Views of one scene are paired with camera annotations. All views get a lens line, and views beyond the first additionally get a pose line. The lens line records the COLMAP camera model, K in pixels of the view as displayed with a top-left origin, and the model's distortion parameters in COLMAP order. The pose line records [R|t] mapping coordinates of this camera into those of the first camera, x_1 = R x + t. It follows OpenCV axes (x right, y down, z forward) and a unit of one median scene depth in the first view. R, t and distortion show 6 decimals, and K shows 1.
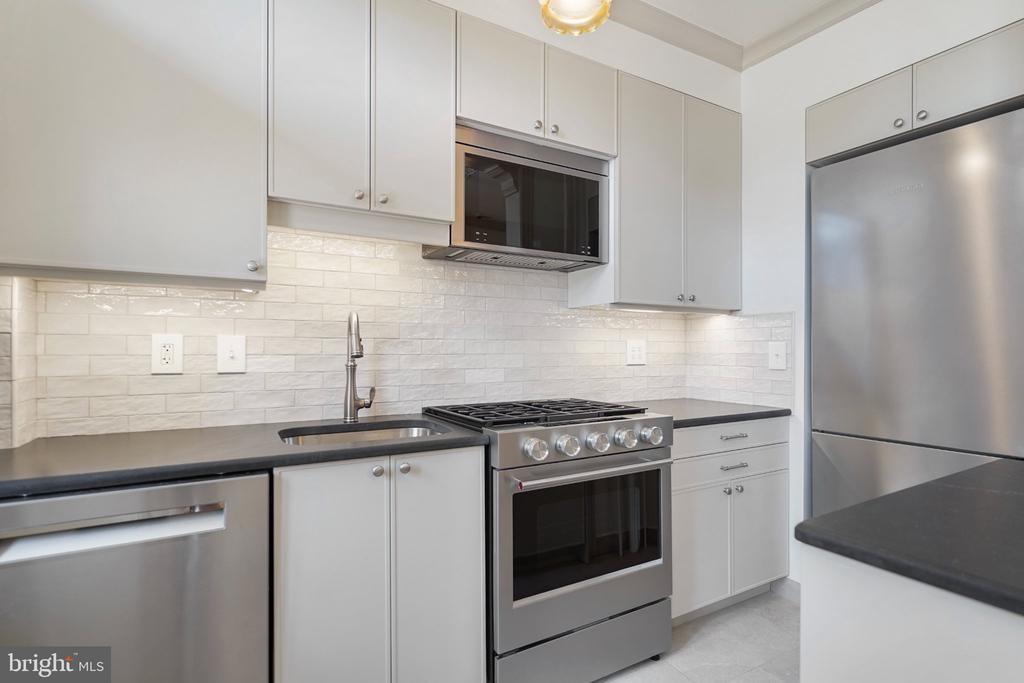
lens RADIAL K [[506.8, 0, 515.8], [0, 506.8, 351.3], [0, 0, 1]] dist [-0.001418, -0.000222]
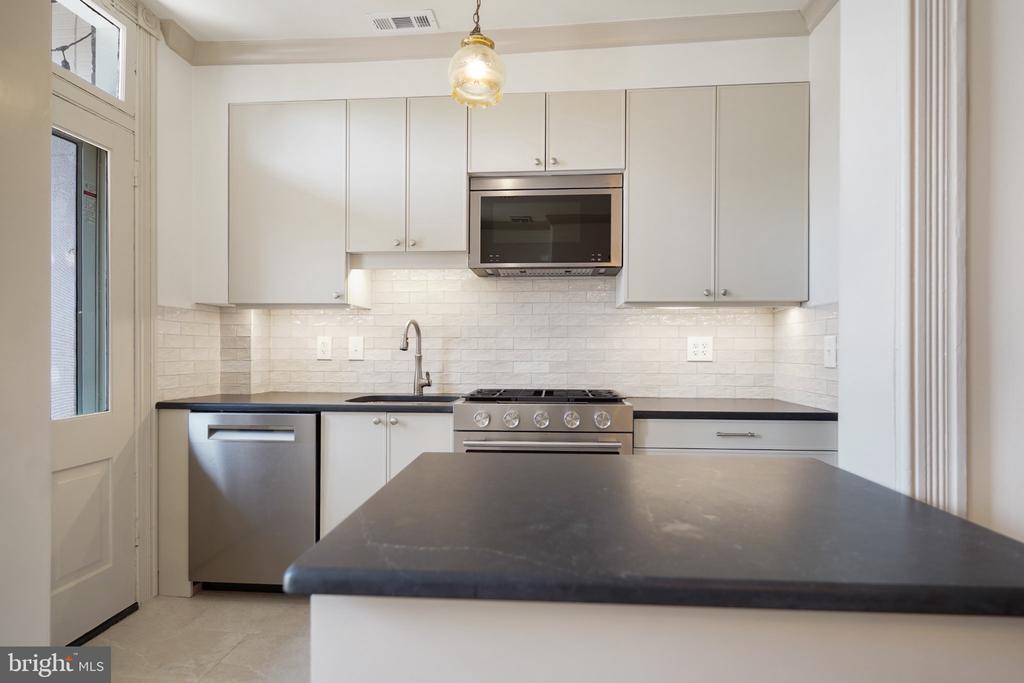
lens RADIAL K [[506.8, 0, 515.8], [0, 506.8, 351.3], [0, 0, 1]] dist [-0.001418, -0.000222]
pose [[0.822037, 0.001775, -0.569431, 0.722806], [-0.004201, 0.999987, -0.002948, 0.016330], [0.569418, 0.004816, 0.822034, -0.037947]]
